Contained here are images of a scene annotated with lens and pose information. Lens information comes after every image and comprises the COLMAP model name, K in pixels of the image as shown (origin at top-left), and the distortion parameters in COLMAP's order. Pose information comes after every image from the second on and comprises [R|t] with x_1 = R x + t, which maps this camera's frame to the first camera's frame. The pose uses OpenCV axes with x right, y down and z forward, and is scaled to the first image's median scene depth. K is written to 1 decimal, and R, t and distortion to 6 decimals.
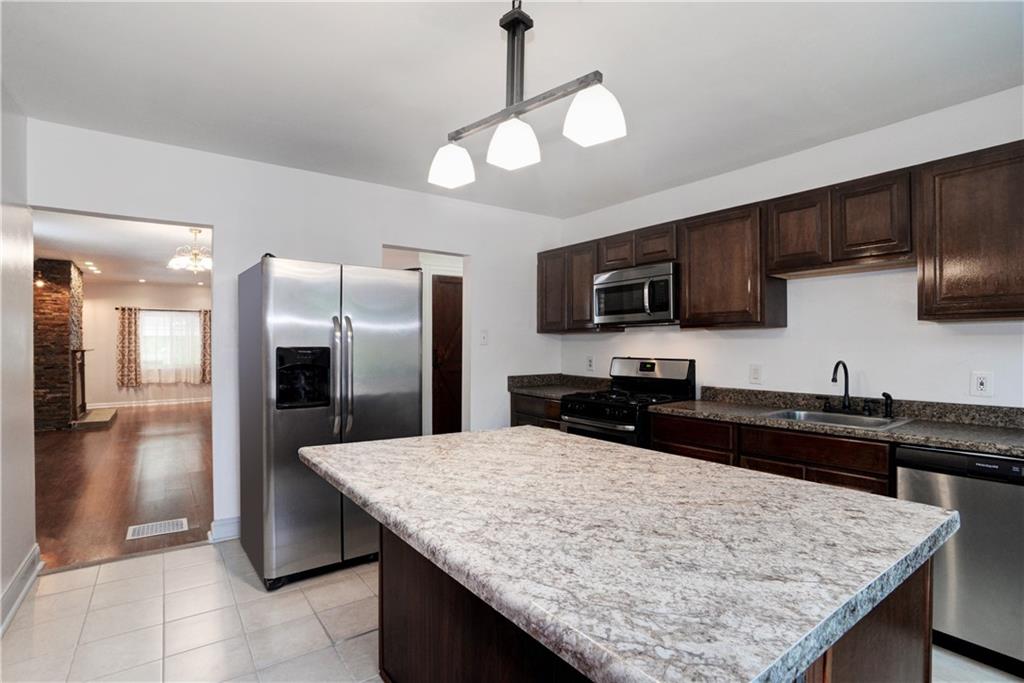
lens RADIAL K [[497.3, 0, 513.8], [0, 497.3, 345.3], [0, 0, 1]] dist [-0.077407, 0.026065]
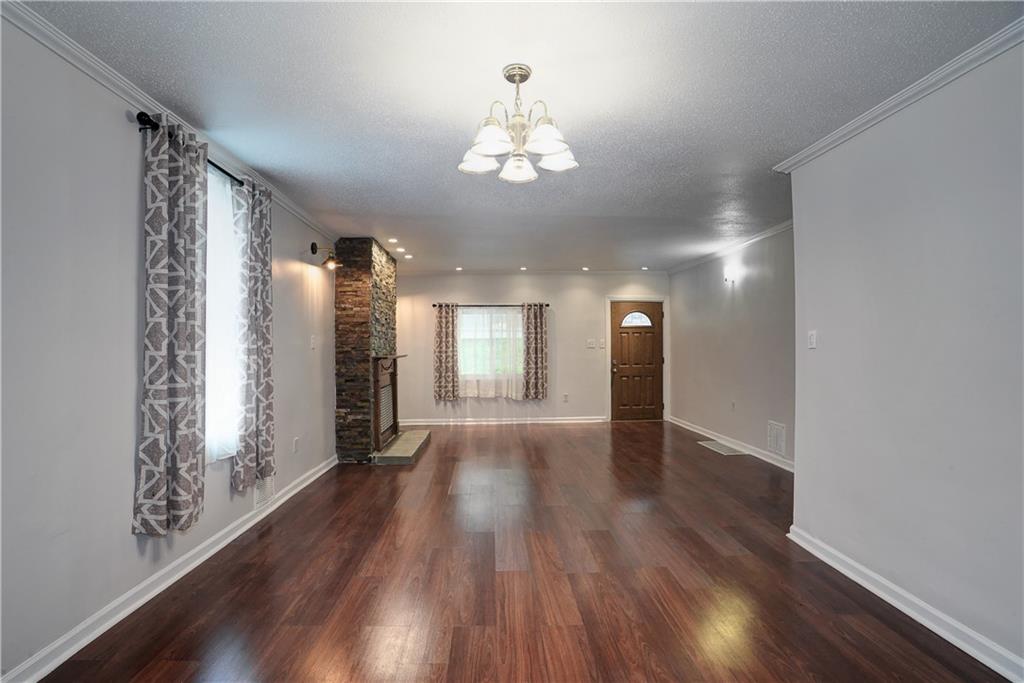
lens RADIAL K [[497.3, 0, 513.8], [0, 497.3, 345.3], [0, 0, 1]] dist [-0.077407, 0.026065]
pose [[0.833658, -0.002156, -0.552277, -0.282671], [-0.000809, 0.999987, -0.005124, -0.004274], [0.552281, 0.004718, 0.833645, 0.418495]]
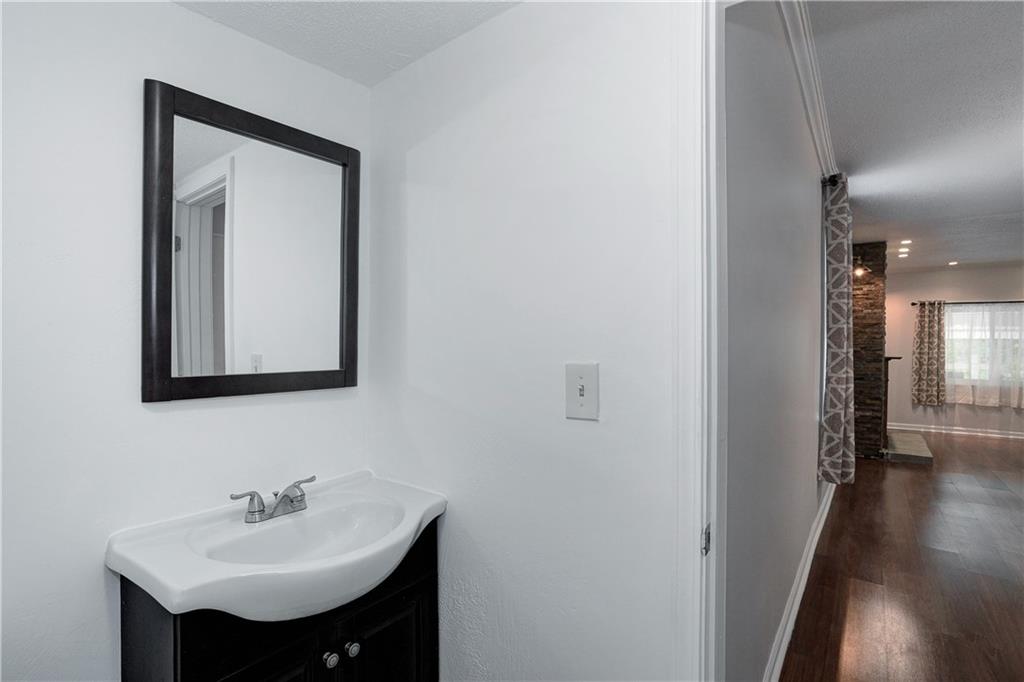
lens RADIAL K [[492.8, 0, 506.5], [0, 492.8, 348.0], [0, 0, 1]] dist [-0.082758, 0.029653]
pose [[0.277860, 0.011630, -0.960551, -0.322400], [-0.013901, 0.999871, 0.008085, -0.002209], [0.960521, 0.011106, 0.277985, 0.170900]]
